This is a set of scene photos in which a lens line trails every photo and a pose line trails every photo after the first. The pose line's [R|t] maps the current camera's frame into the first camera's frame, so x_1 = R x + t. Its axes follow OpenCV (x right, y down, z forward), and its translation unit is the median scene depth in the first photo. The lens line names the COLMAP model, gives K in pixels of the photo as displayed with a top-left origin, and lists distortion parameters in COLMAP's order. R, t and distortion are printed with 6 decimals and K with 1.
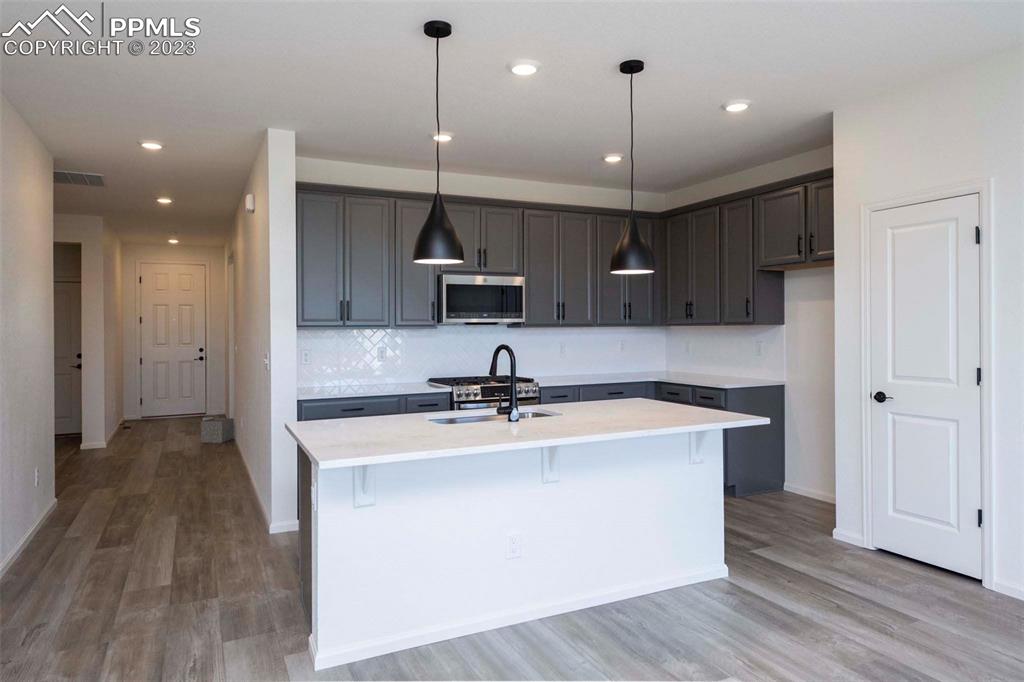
lens RADIAL K [[648.3, 0, 534.6], [0, 648.3, 329.2], [0, 0, 1]] dist [0.046579, -0.000144]
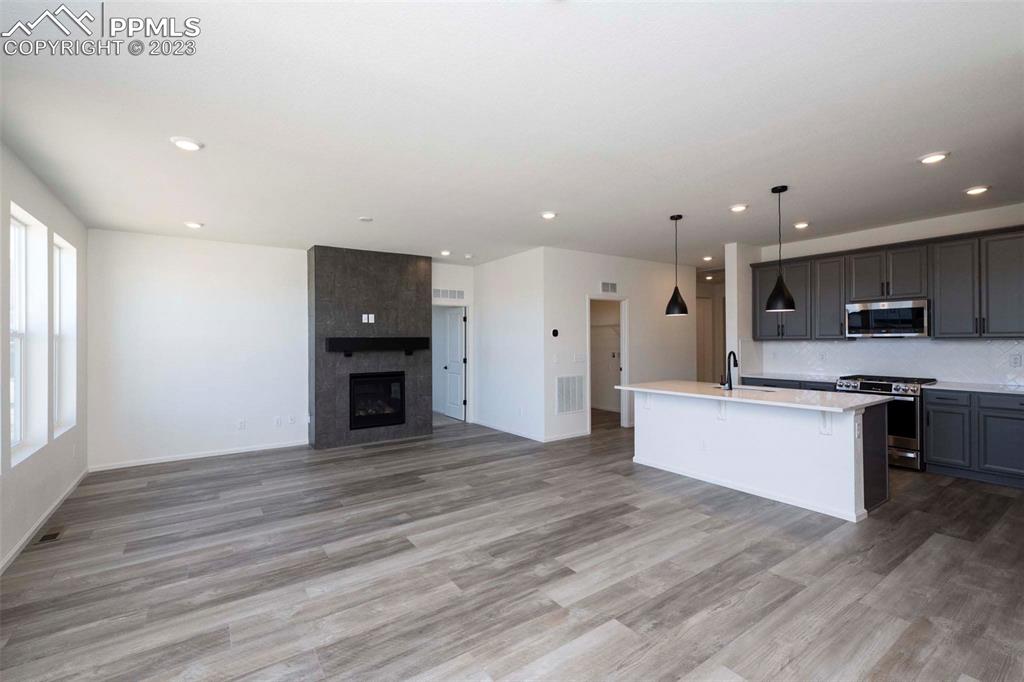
lens RADIAL K [[461.2, 0, 516.6], [0, 461.2, 341.4], [0, 0, 1]] dist [0.016846, 0.000214]
pose [[0.143737, 0.008670, -0.989578, 0.850470], [0.007197, 0.999926, 0.009806, -0.016892], [0.989590, -0.008532, 0.143664, 0.108114]]
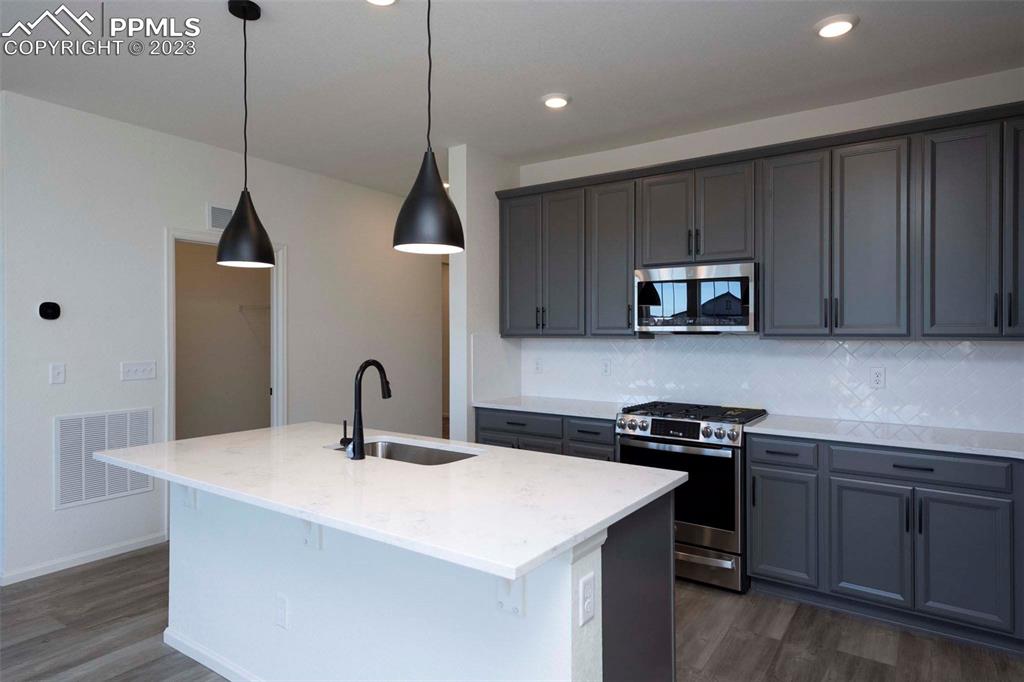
lens RADIAL K [[648.3, 0, 534.6], [0, 648.3, 329.2], [0, 0, 1]] dist [0.046579, -0.000144]
pose [[0.510403, 0.002450, -0.859932, 0.499662], [-0.011182, 0.999930, -0.003787, -0.008856], [0.859862, 0.011548, 0.510395, 0.526240]]
